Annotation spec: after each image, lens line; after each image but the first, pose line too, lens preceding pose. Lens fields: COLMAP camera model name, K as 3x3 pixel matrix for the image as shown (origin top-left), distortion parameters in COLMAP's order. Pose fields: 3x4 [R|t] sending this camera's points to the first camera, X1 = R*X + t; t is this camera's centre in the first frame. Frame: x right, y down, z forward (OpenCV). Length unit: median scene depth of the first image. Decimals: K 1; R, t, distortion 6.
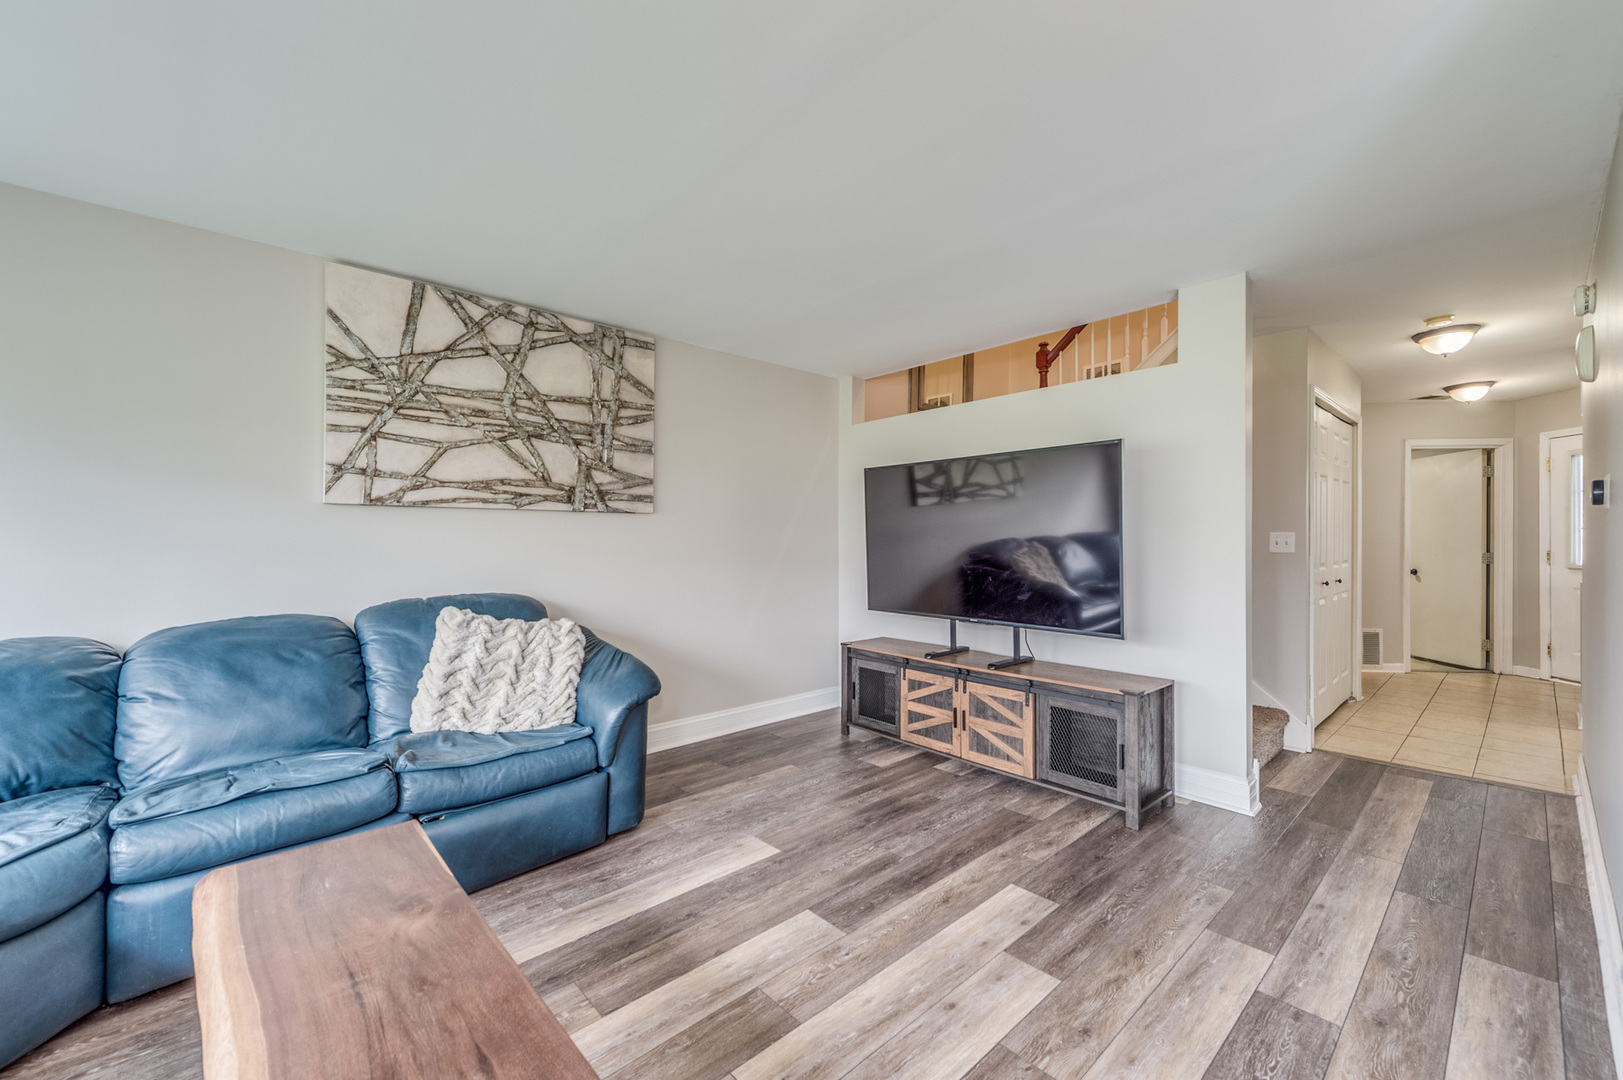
lens RADIAL K [[642.1, 0, 802.6], [0, 642.1, 538.2], [0, 0, 1]] dist [0.015082, -0.005209]
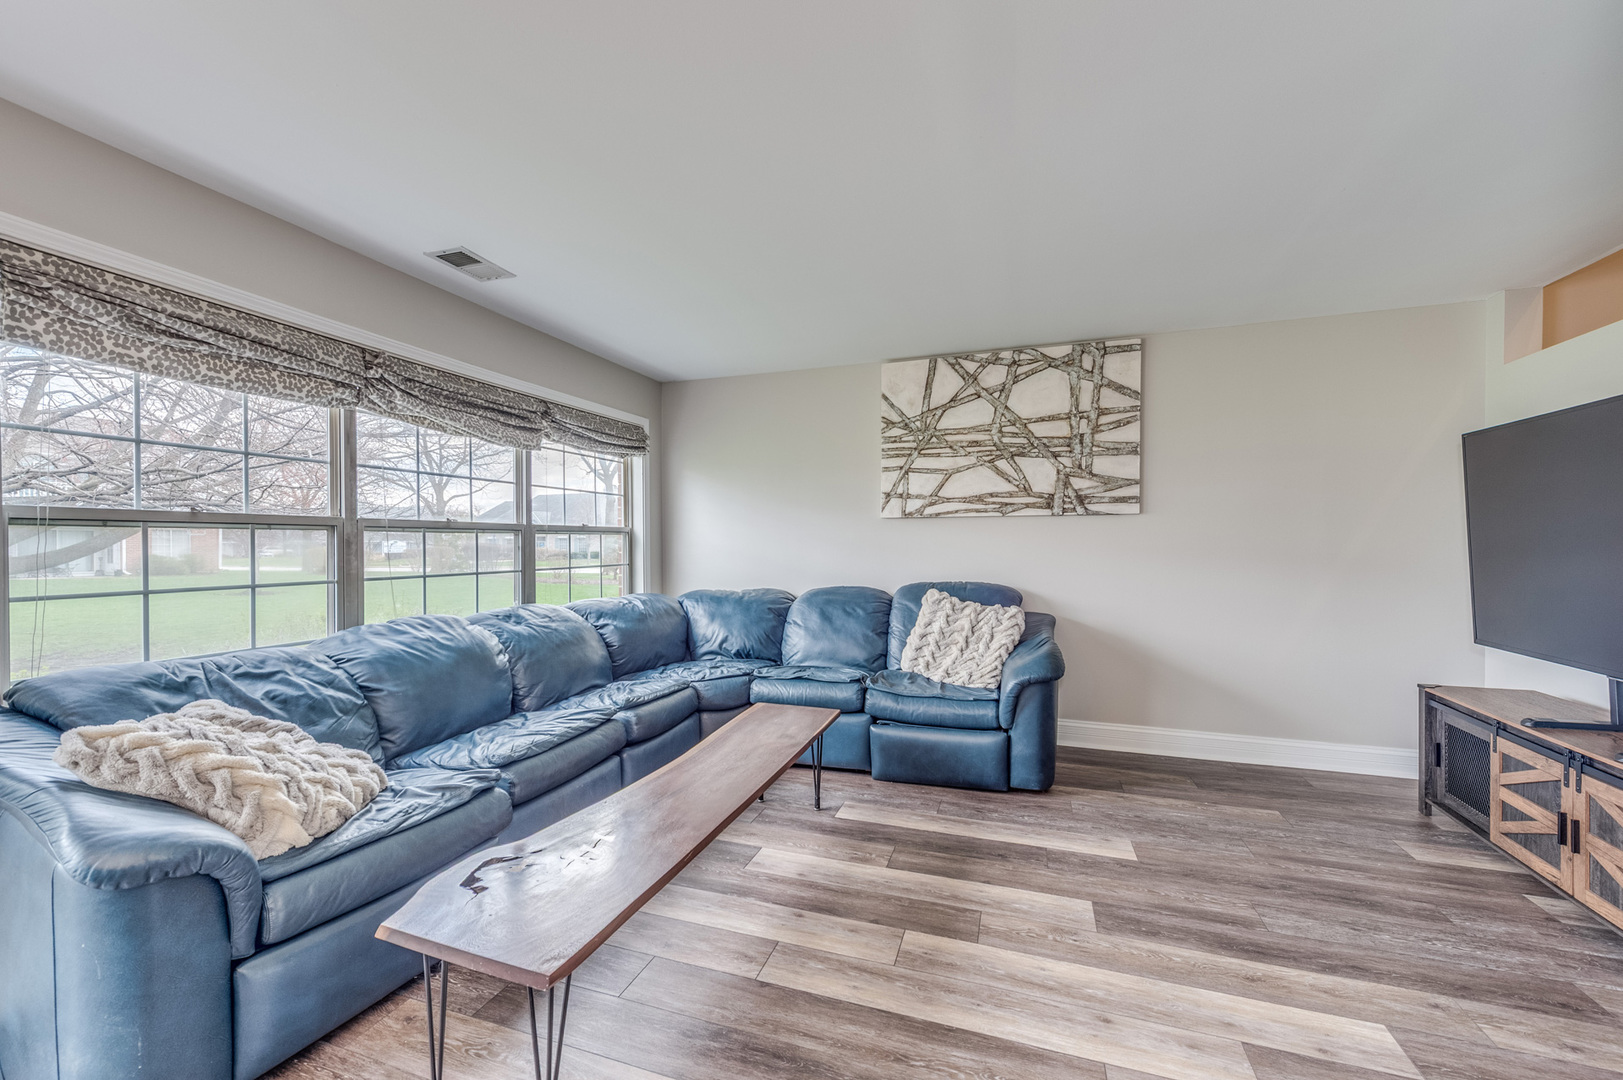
lens RADIAL K [[642.1, 0, 802.6], [0, 642.1, 538.2], [0, 0, 1]] dist [0.015082, -0.005209]
pose [[0.477981, -0.005633, -0.878352, 0.492457], [0.007002, 0.999972, -0.002602, -0.002106], [0.878342, -0.004906, 0.478008, 0.076005]]
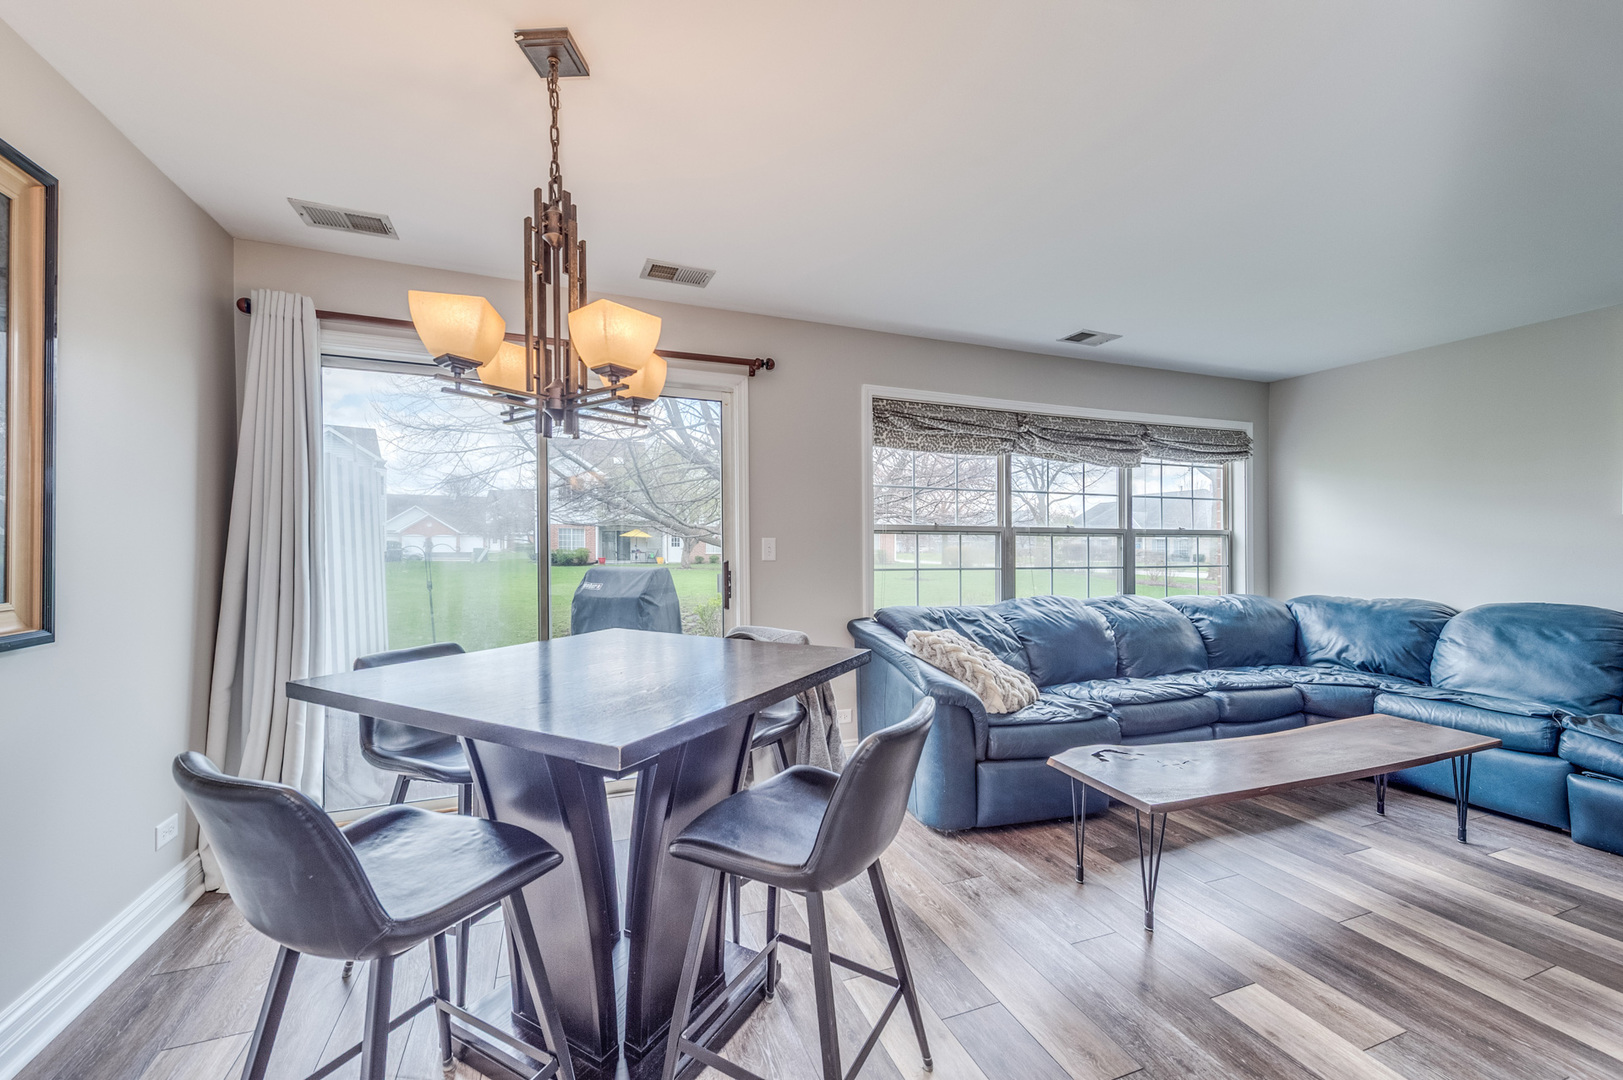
lens RADIAL K [[642.1, 0, 802.6], [0, 642.1, 538.2], [0, 0, 1]] dist [0.015082, -0.005209]
pose [[-0.357941, -0.006364, -0.933722, 0.804460], [-0.000392, 0.999978, -0.006665, -0.004141], [0.933744, -0.002019, -0.357936, 0.034046]]
